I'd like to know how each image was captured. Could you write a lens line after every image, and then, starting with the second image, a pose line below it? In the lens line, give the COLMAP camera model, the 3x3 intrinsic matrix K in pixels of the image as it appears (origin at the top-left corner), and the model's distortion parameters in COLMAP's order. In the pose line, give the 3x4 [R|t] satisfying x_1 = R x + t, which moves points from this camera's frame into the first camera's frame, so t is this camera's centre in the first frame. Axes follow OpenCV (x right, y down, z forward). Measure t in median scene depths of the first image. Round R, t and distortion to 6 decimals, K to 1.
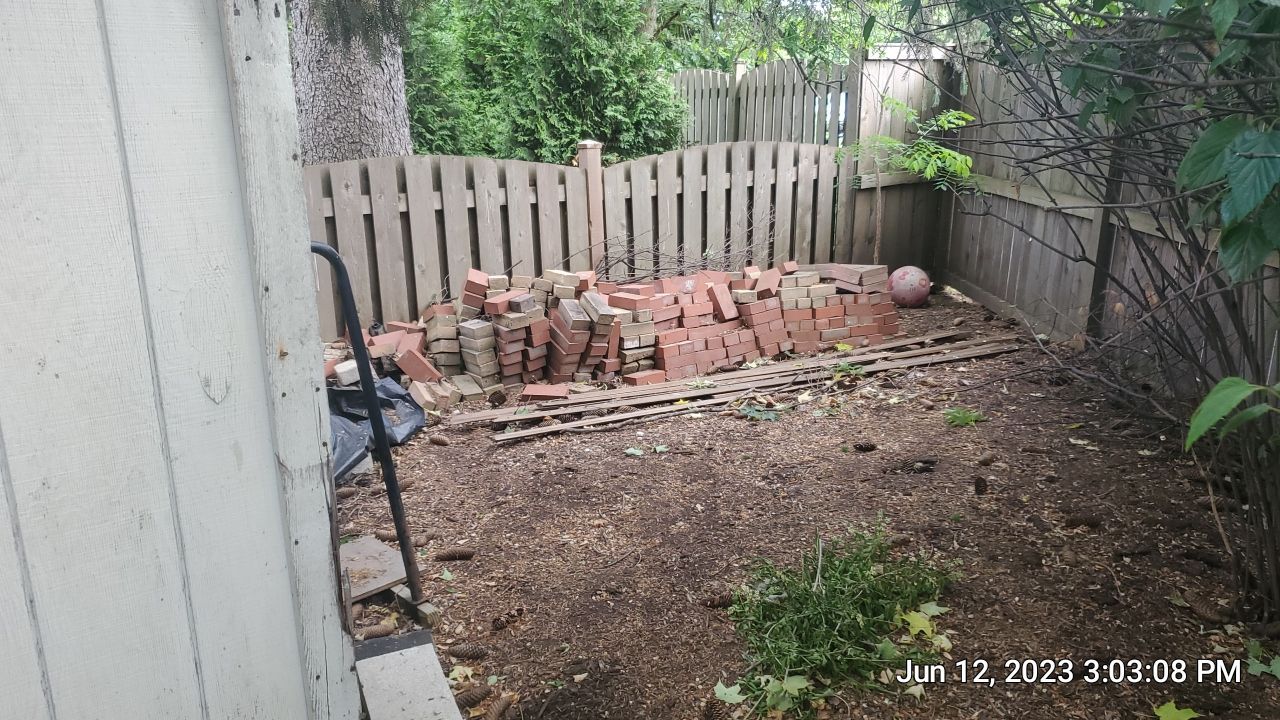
lens RADIAL K [[1006.6, 0, 642.4], [0, 1006.6, 364.8], [0, 0, 1]] dist [-0.043781, 0.002876]
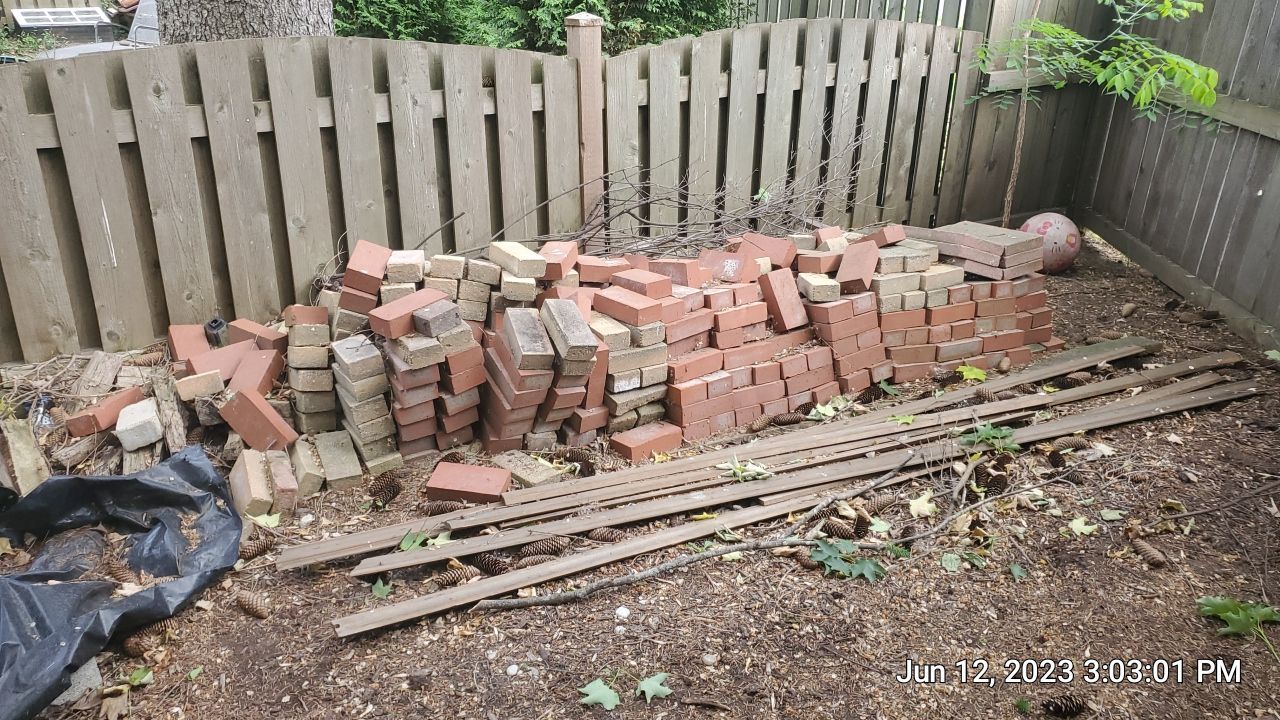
lens RADIAL K [[1006.6, 0, 636.7], [0, 1006.6, 354.8], [0, 0, 1]] dist [-0.043781, 0.002876]
pose [[0.998219, 0.047757, -0.035741, 0.013973], [-0.042360, 0.989392, 0.138958, -0.110958], [0.041998, -0.137196, 0.989653, 0.388729]]
